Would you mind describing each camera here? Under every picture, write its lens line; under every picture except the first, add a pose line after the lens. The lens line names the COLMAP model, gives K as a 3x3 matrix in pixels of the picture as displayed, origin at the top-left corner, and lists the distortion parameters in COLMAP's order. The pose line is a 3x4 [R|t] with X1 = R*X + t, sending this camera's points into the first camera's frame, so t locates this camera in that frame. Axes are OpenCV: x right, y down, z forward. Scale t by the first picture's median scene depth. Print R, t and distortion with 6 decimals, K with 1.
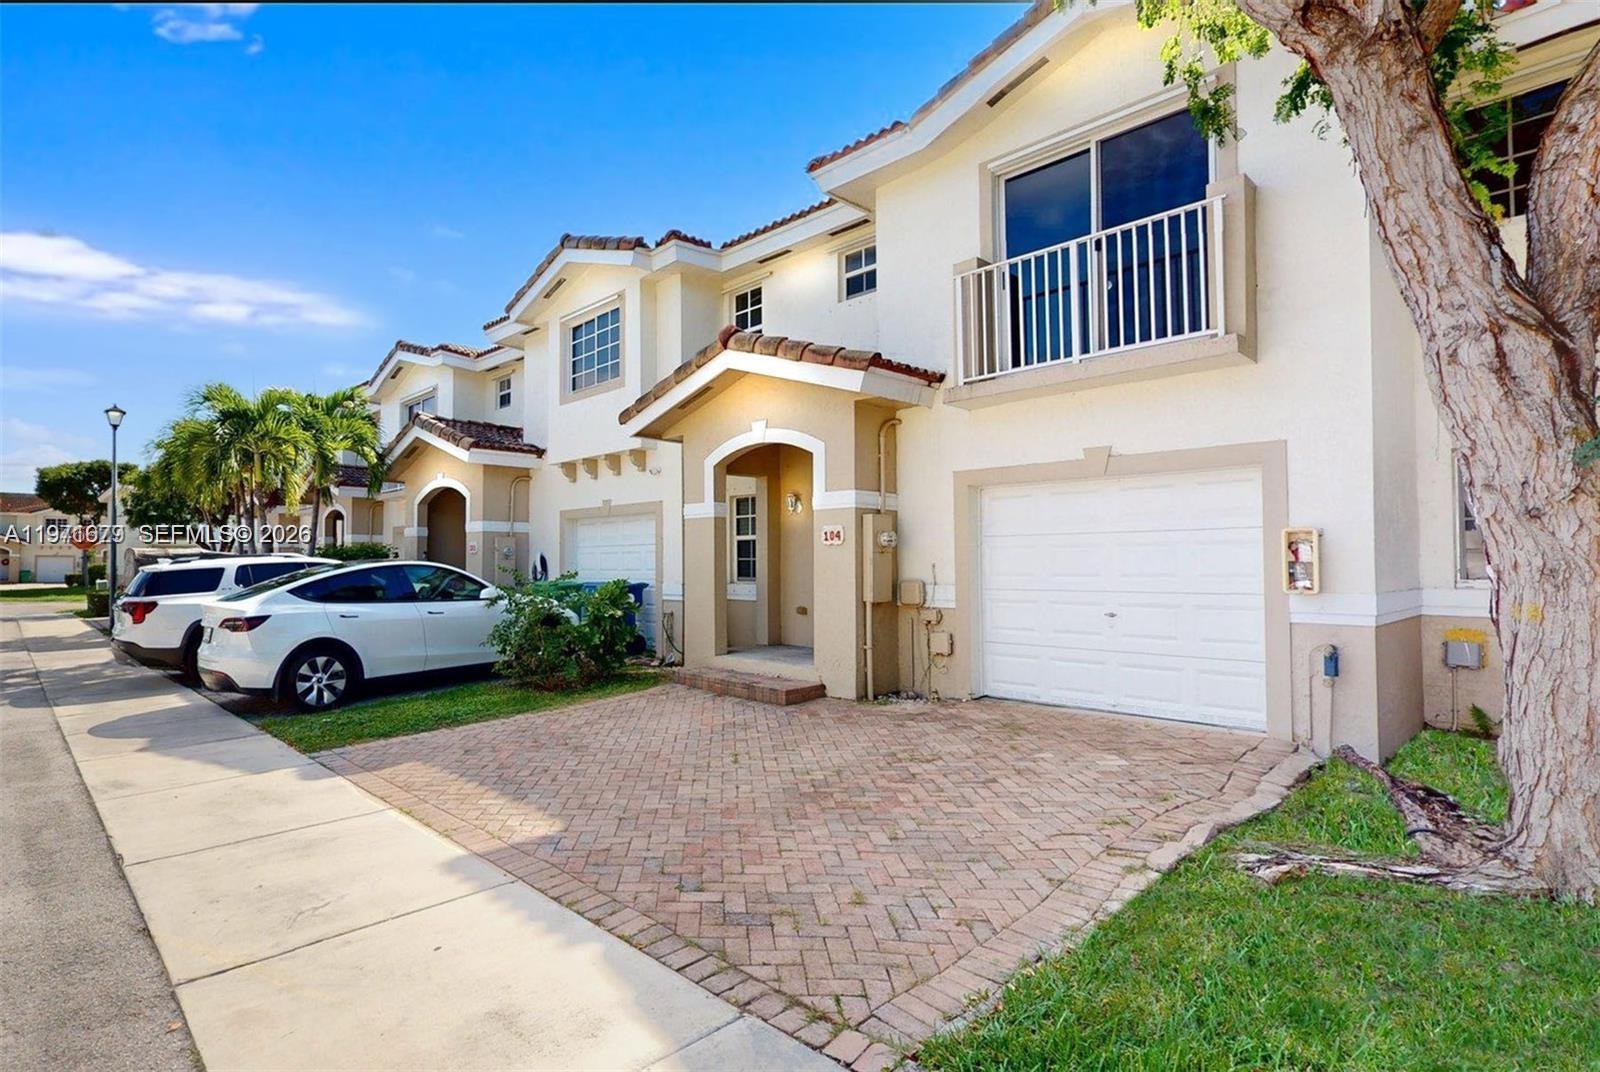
lens RADIAL K [[792.5, 0, 800.0], [0, 792.5, 536.0], [0, 0, 1]] dist [-0.001746, -0.000895]
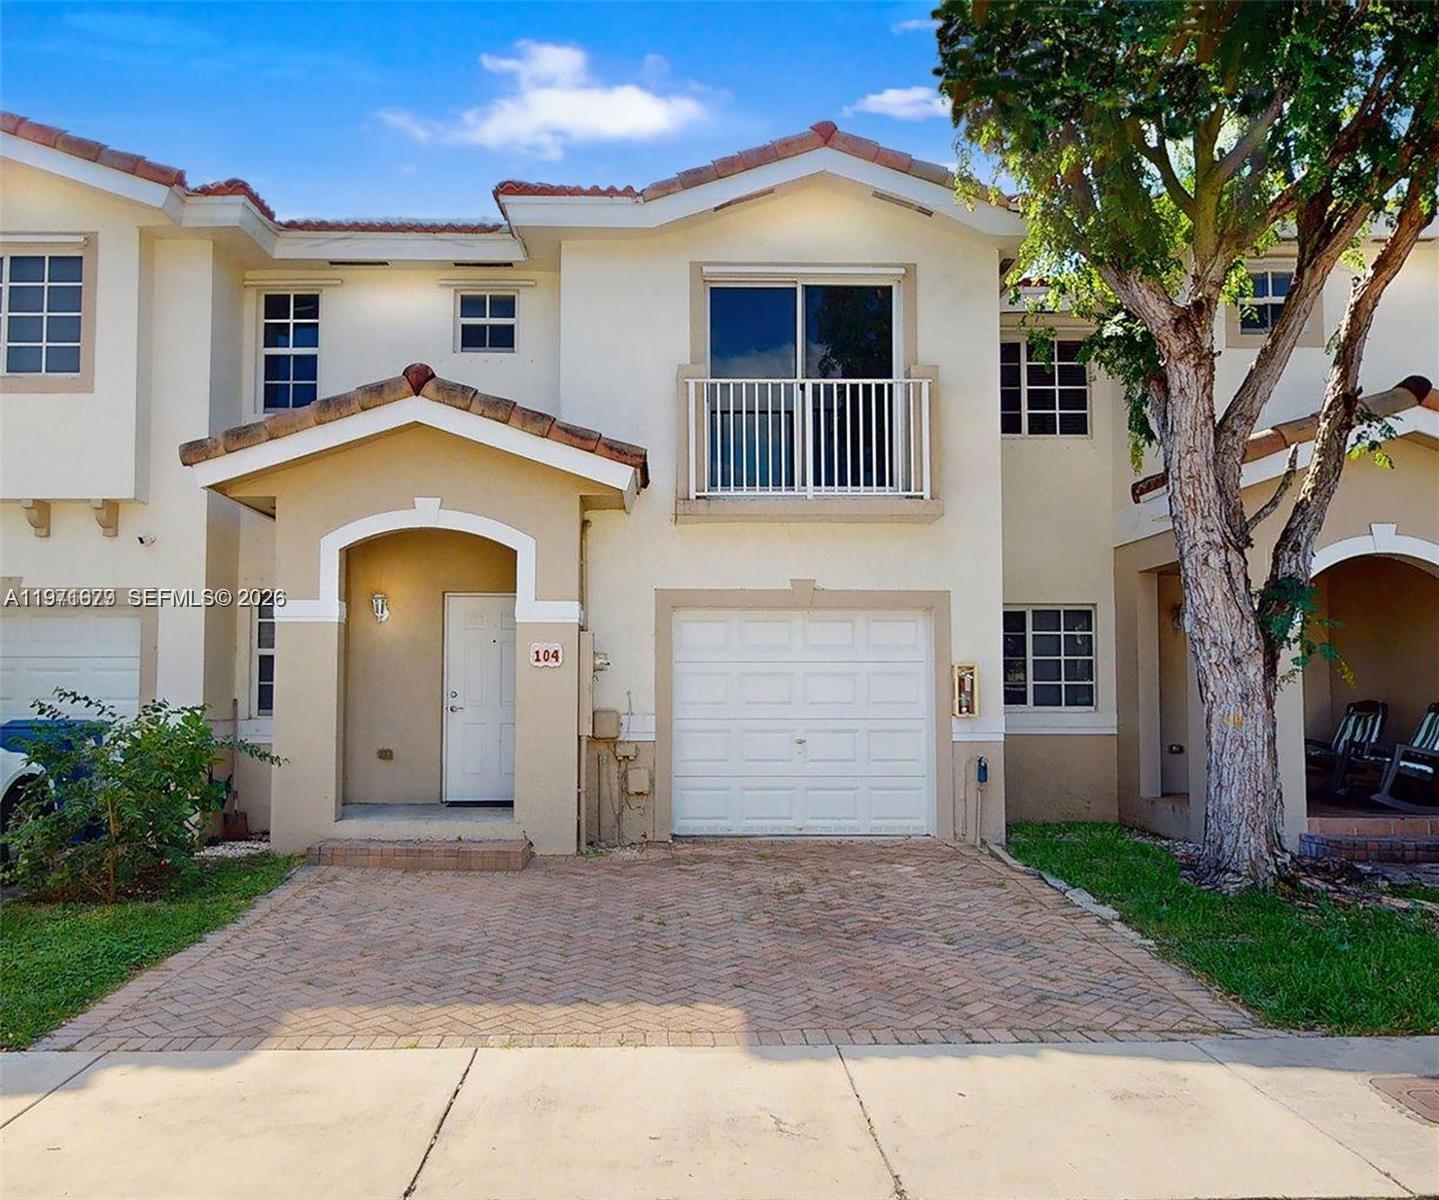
lens RADIAL K [[1054.6, 0, 719.2], [0, 1054.6, 626.8], [0, 0, 1]] dist [0.002335, -0.002792]
pose [[0.658359, 0.052699, 0.750857, -0.714639], [-0.028628, 0.998577, -0.044984, 0.015016], [-0.752159, 0.008120, 0.658931, 0.172072]]
